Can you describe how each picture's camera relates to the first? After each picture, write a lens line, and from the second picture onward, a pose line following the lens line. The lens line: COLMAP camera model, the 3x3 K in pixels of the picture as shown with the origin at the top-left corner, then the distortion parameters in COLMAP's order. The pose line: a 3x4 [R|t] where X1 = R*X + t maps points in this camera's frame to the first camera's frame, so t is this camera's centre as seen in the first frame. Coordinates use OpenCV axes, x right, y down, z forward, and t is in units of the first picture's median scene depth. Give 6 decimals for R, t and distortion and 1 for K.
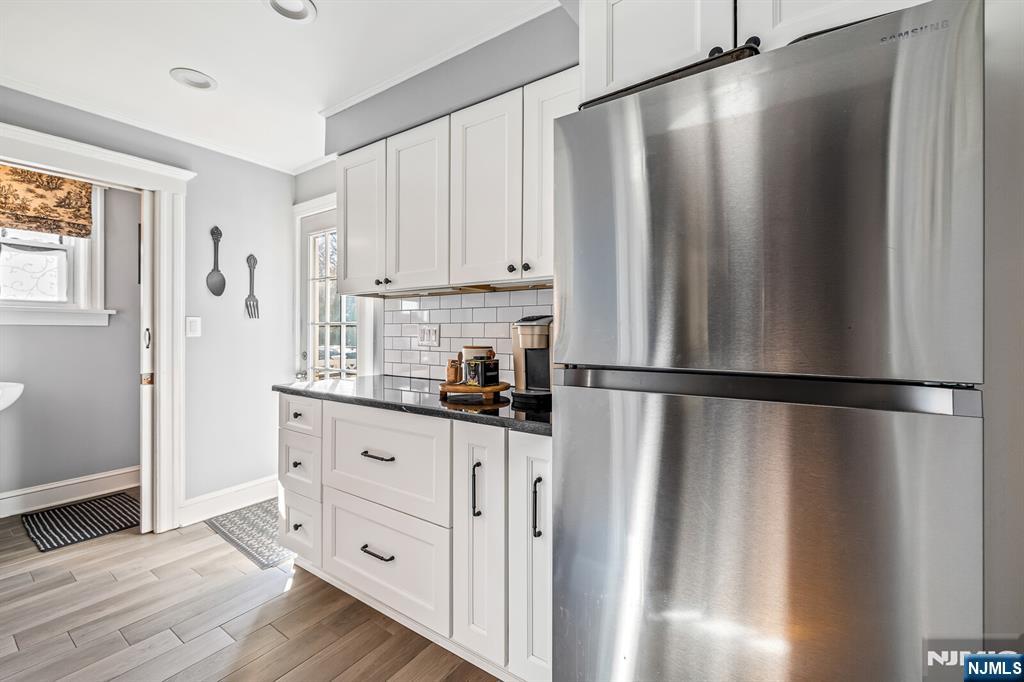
lens RADIAL K [[431.4, 0, 507.6], [0, 431.4, 339.3], [0, 0, 1]] dist [-0.000588, -0.000199]
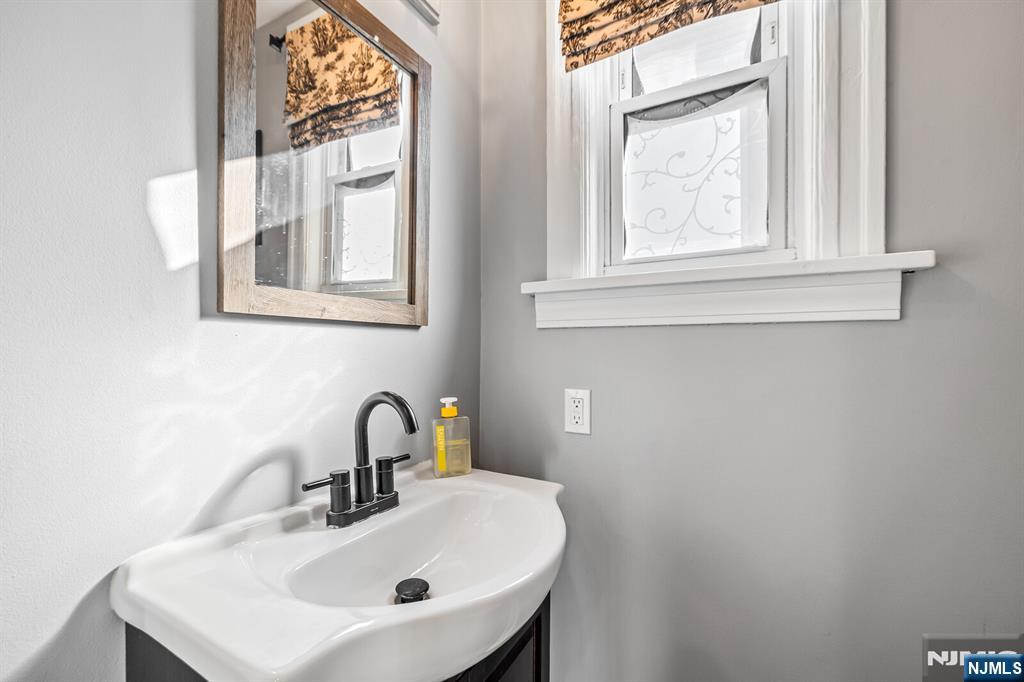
lens RADIAL K [[431.4, 0, 507.5], [0, 431.4, 346.8], [0, 0, 1]] dist [-0.000588, -0.000199]
pose [[0.106509, -0.007304, -0.994285, -0.735299], [-0.005523, 0.999953, -0.007937, -0.012507], [0.994296, 0.006337, 0.106464, 0.781769]]
